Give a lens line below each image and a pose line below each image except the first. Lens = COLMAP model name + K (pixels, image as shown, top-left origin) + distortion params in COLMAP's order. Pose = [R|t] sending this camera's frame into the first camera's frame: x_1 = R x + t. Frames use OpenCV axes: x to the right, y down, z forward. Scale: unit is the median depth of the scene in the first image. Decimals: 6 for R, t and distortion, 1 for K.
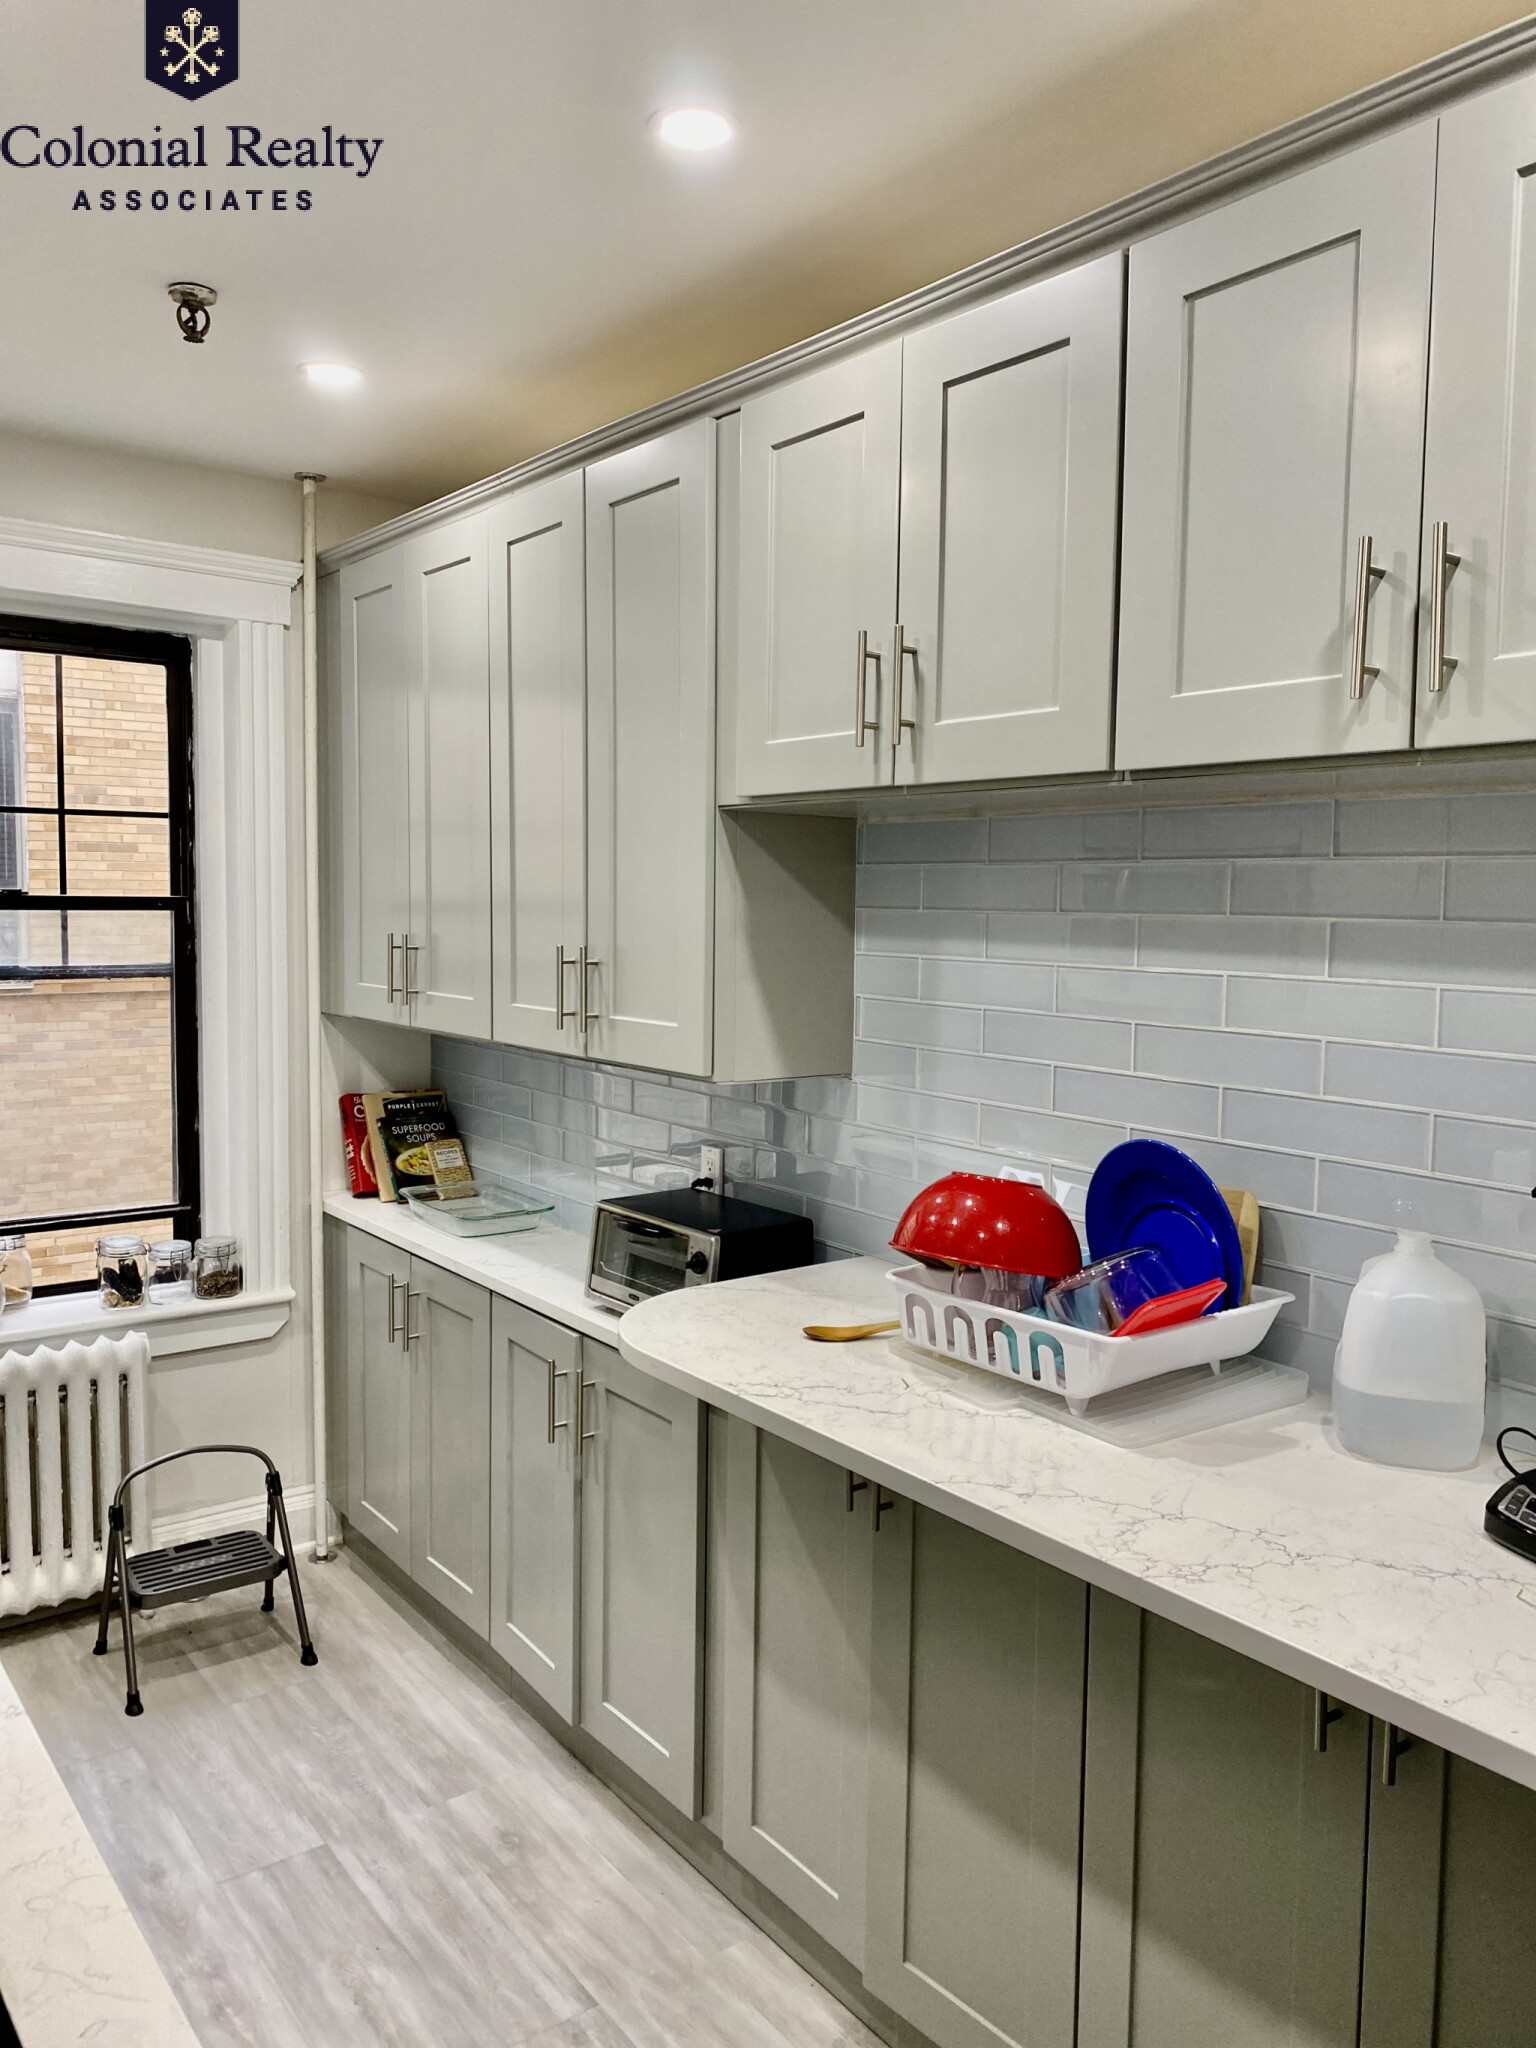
lens RADIAL K [[1571.6, 0, 758.7], [0, 1571.6, 997.7], [0, 0, 1]] dist [0.014641, -0.010225]
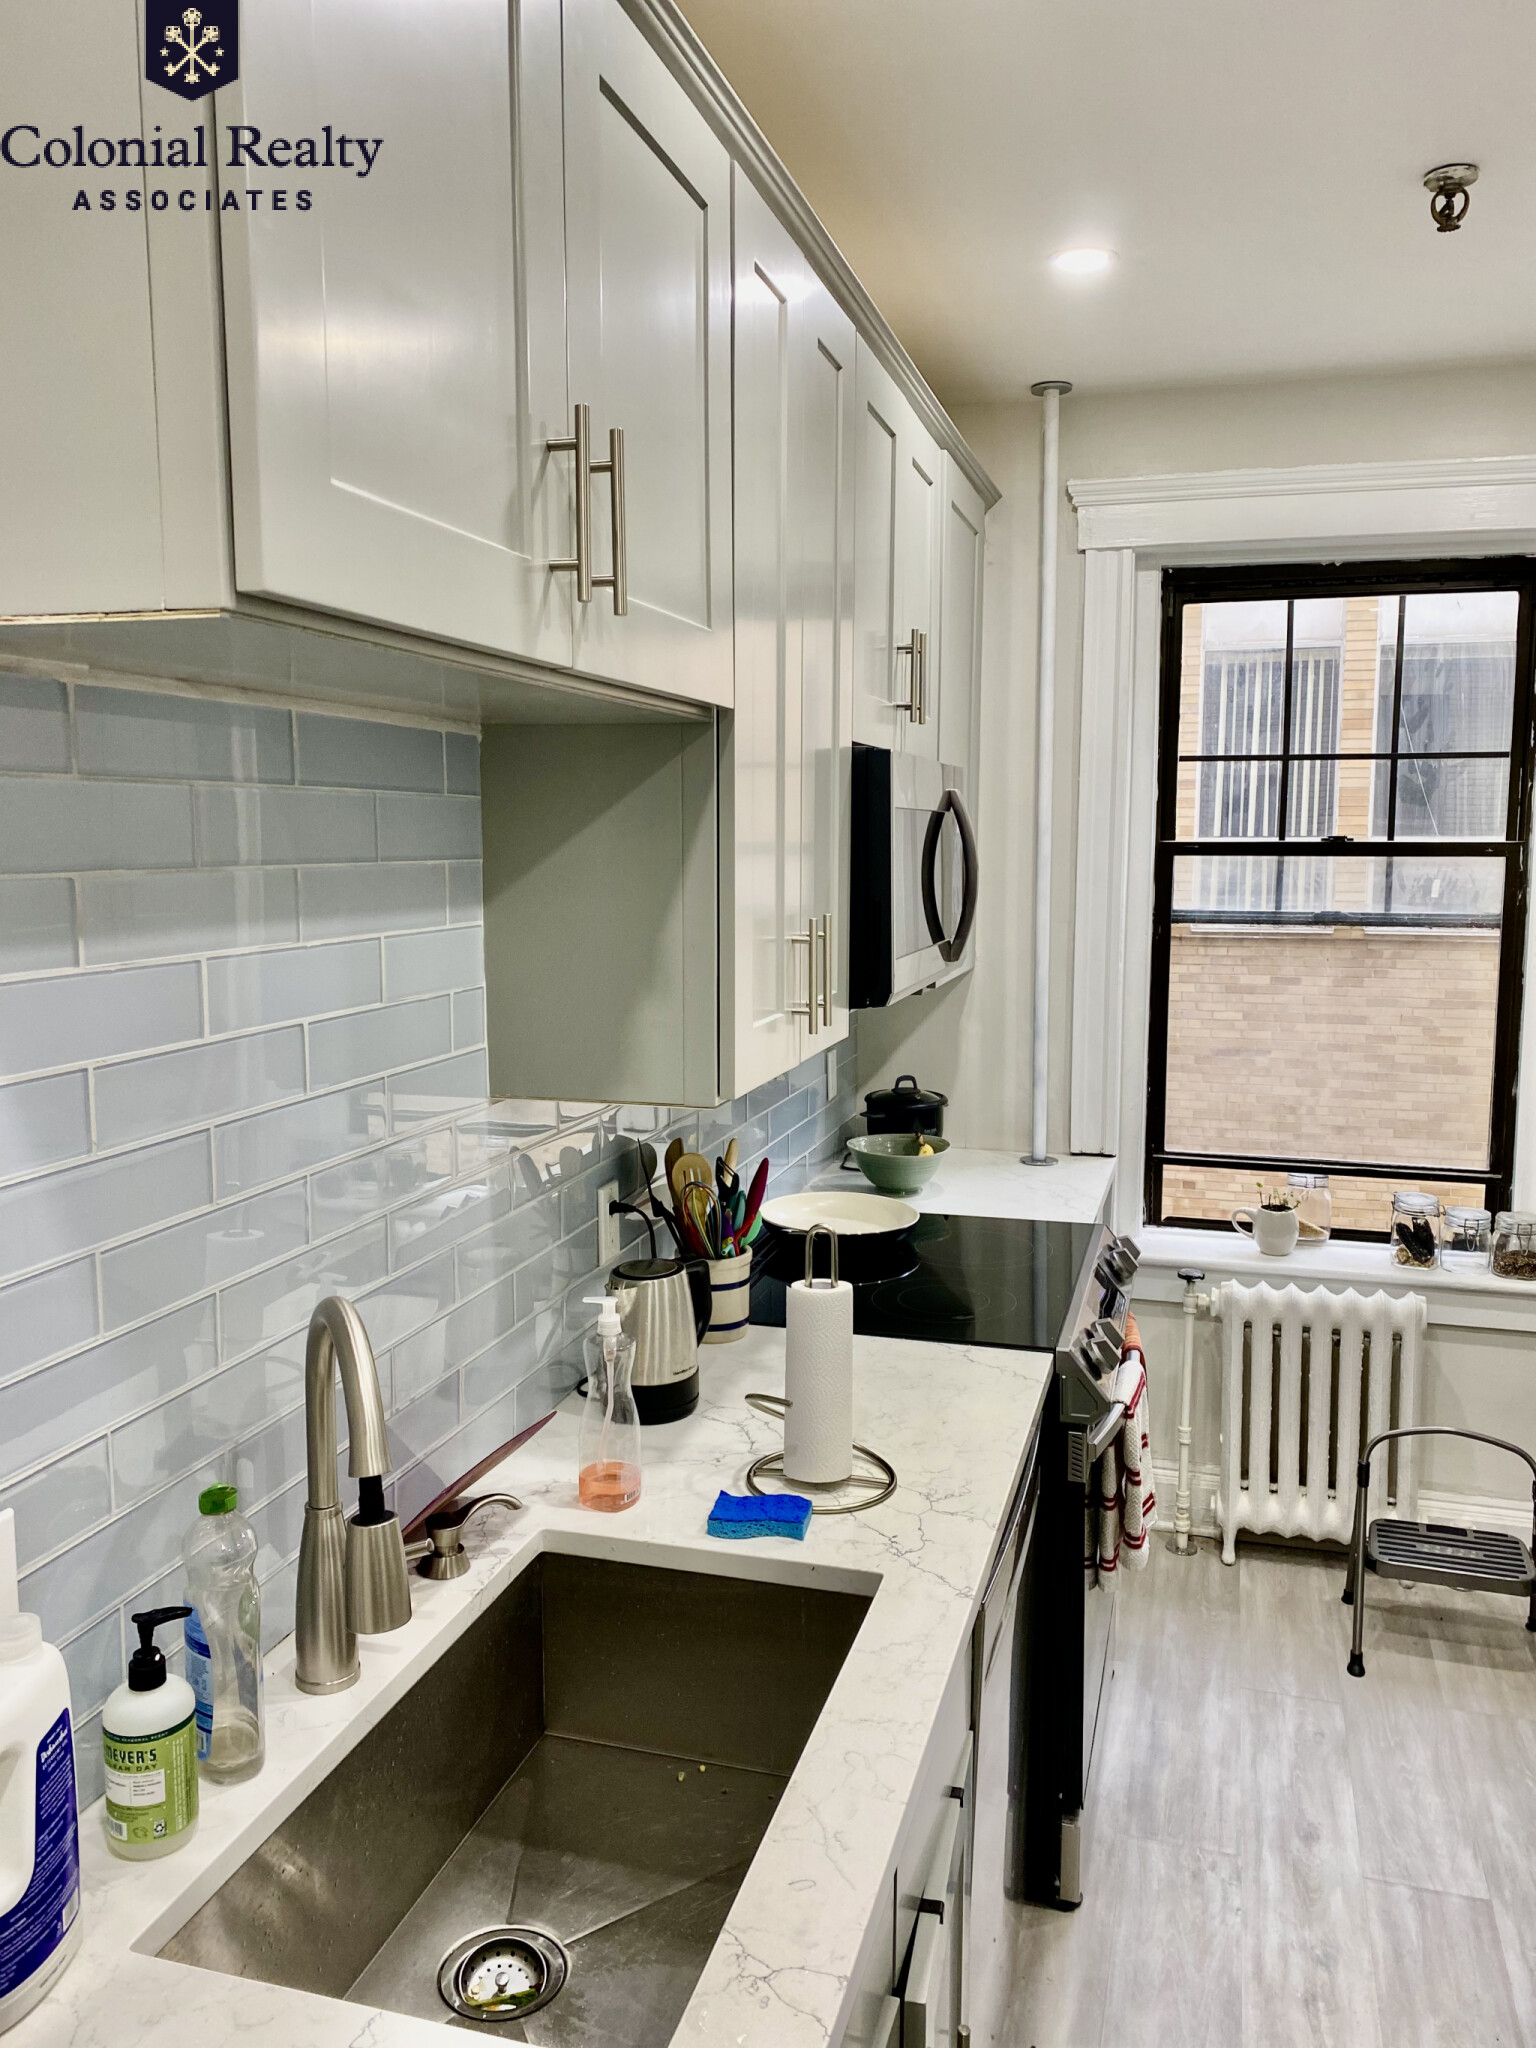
lens RADIAL K [[1567.0, 0, 759.2], [0, 1567.0, 999.4], [0, 0, 1]] dist [0.008957, 0.008777]
pose [[0.602780, 0.078469, -0.794040, 0.114249], [-0.051065, 0.996906, 0.059751, -0.005203], [0.796272, 0.004530, 0.604922, 0.096522]]
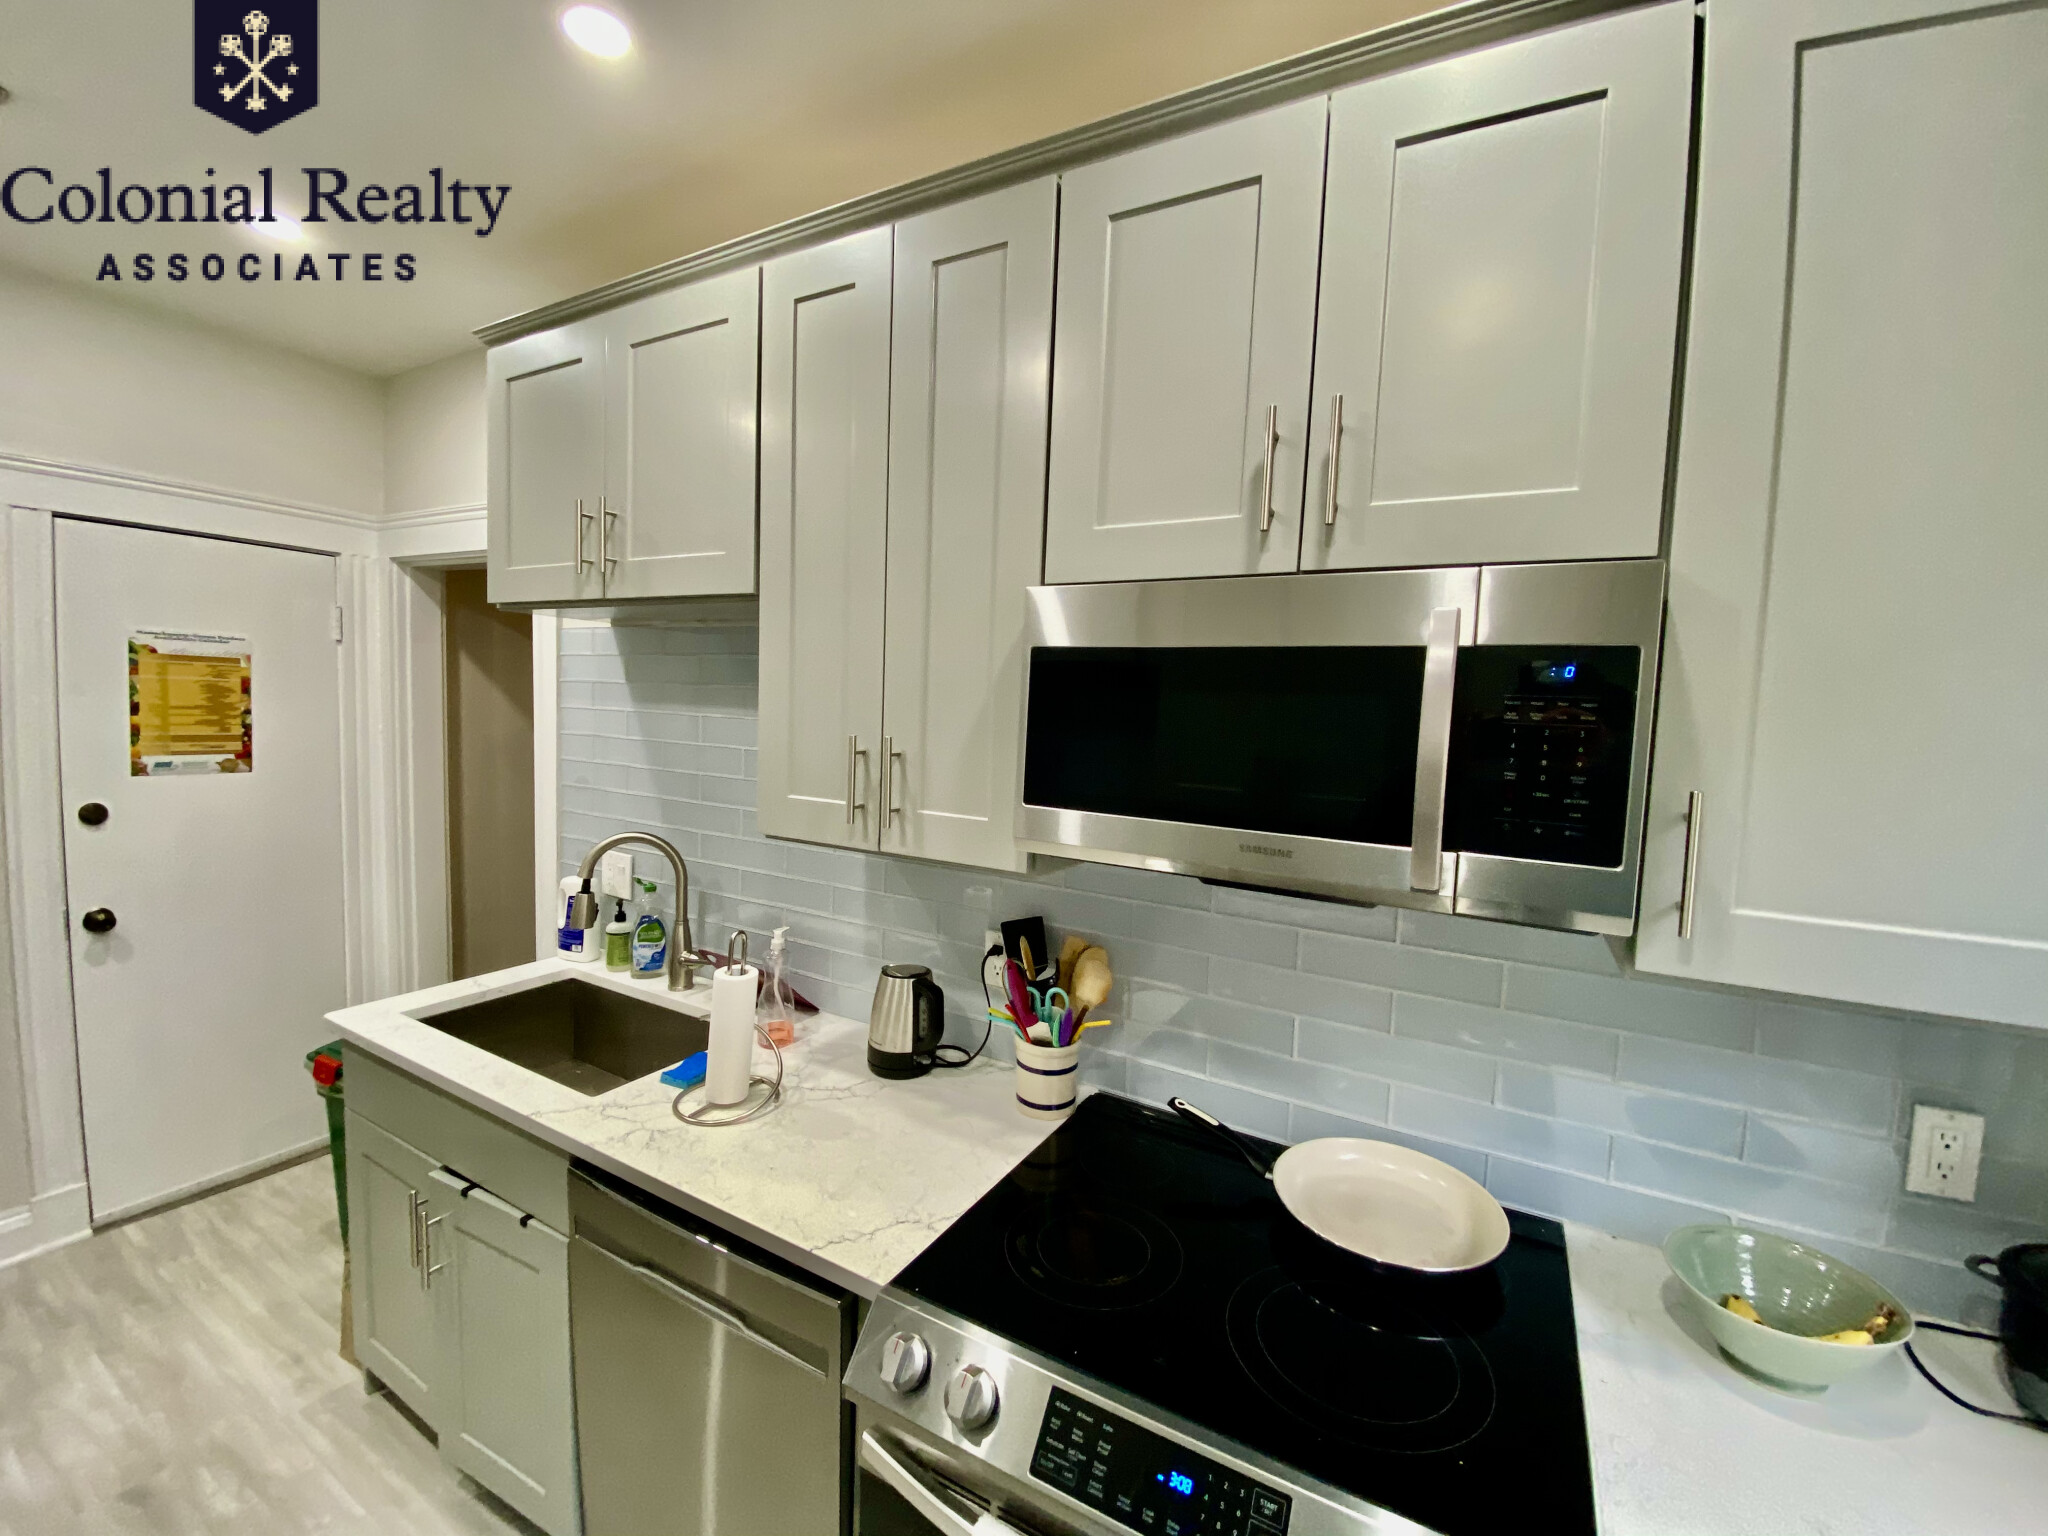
lens RADIAL K [[829.2, 0, 1024.0], [0, 829.2, 768.0], [0, 0, 1]] dist [0.017863, -0.019208]
pose [[-0.913302, -0.015099, -0.407003, -0.243212], [-0.076756, 0.987787, 0.135593, -0.044884], [0.399984, 0.155078, -0.903307, 0.841691]]
